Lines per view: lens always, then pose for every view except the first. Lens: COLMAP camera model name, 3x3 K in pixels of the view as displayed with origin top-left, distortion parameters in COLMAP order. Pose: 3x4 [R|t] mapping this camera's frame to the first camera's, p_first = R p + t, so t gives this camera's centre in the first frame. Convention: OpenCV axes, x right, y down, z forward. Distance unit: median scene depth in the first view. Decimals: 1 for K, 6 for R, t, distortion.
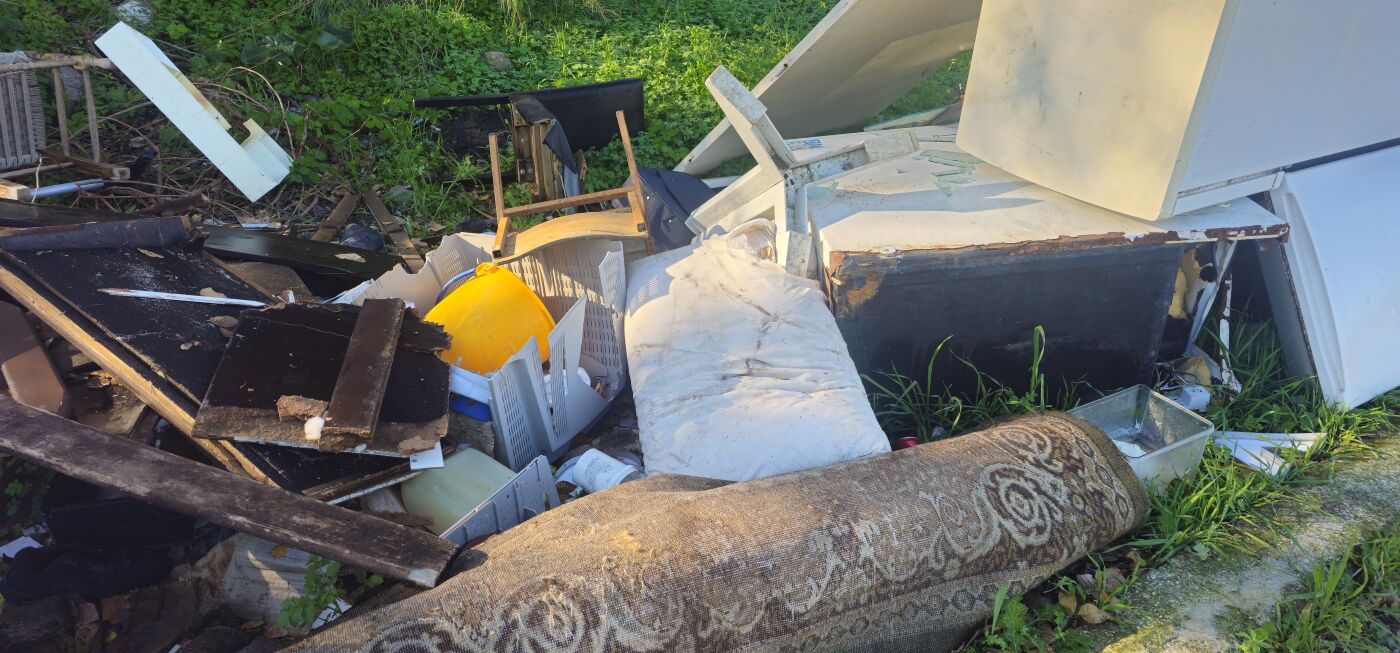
lens RADIAL K [[916.9, 0, 700.0], [0, 916.9, 326.5], [0, 0, 1]] dist [0.038984, -0.003075]
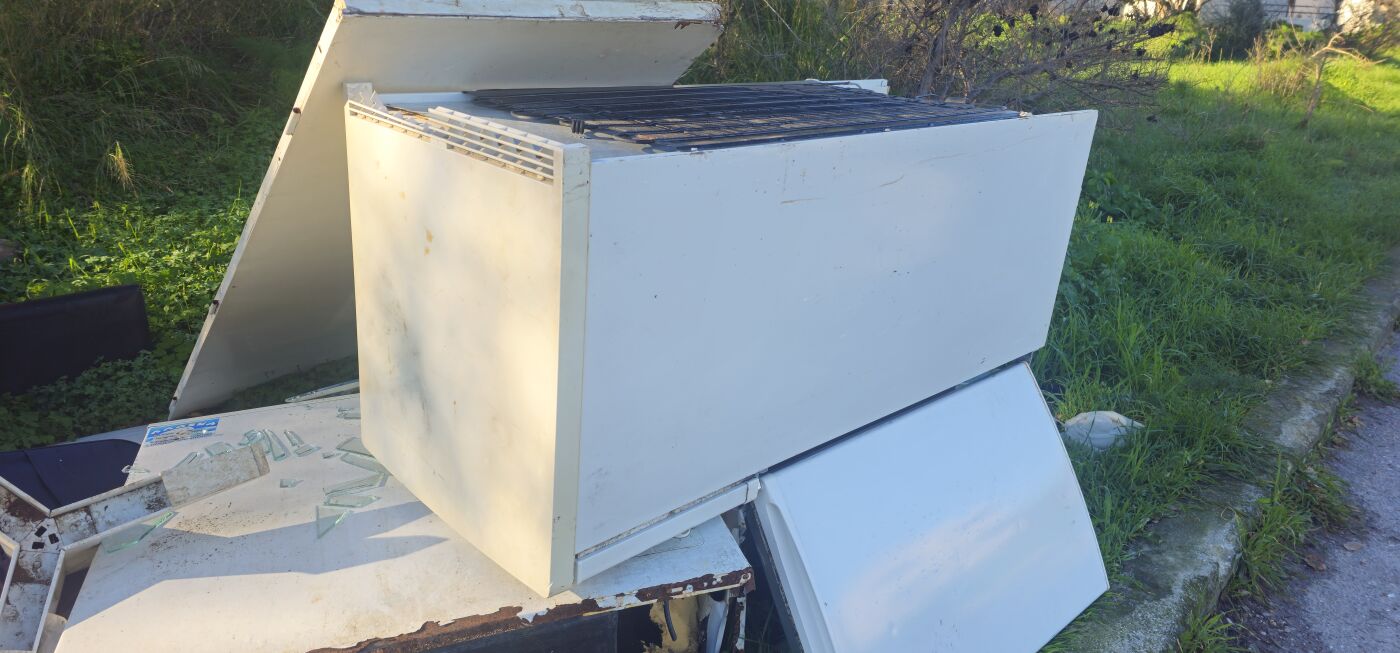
lens RADIAL K [[916.9, 0, 700.0], [0, 916.9, 326.5], [0, 0, 1]] dist [0.038984, -0.003075]
pose [[0.972859, -0.044734, 0.227034, 0.428310], [0.073469, 0.990083, -0.119739, -0.208638], [-0.219426, 0.133169, 0.966498, 0.280514]]
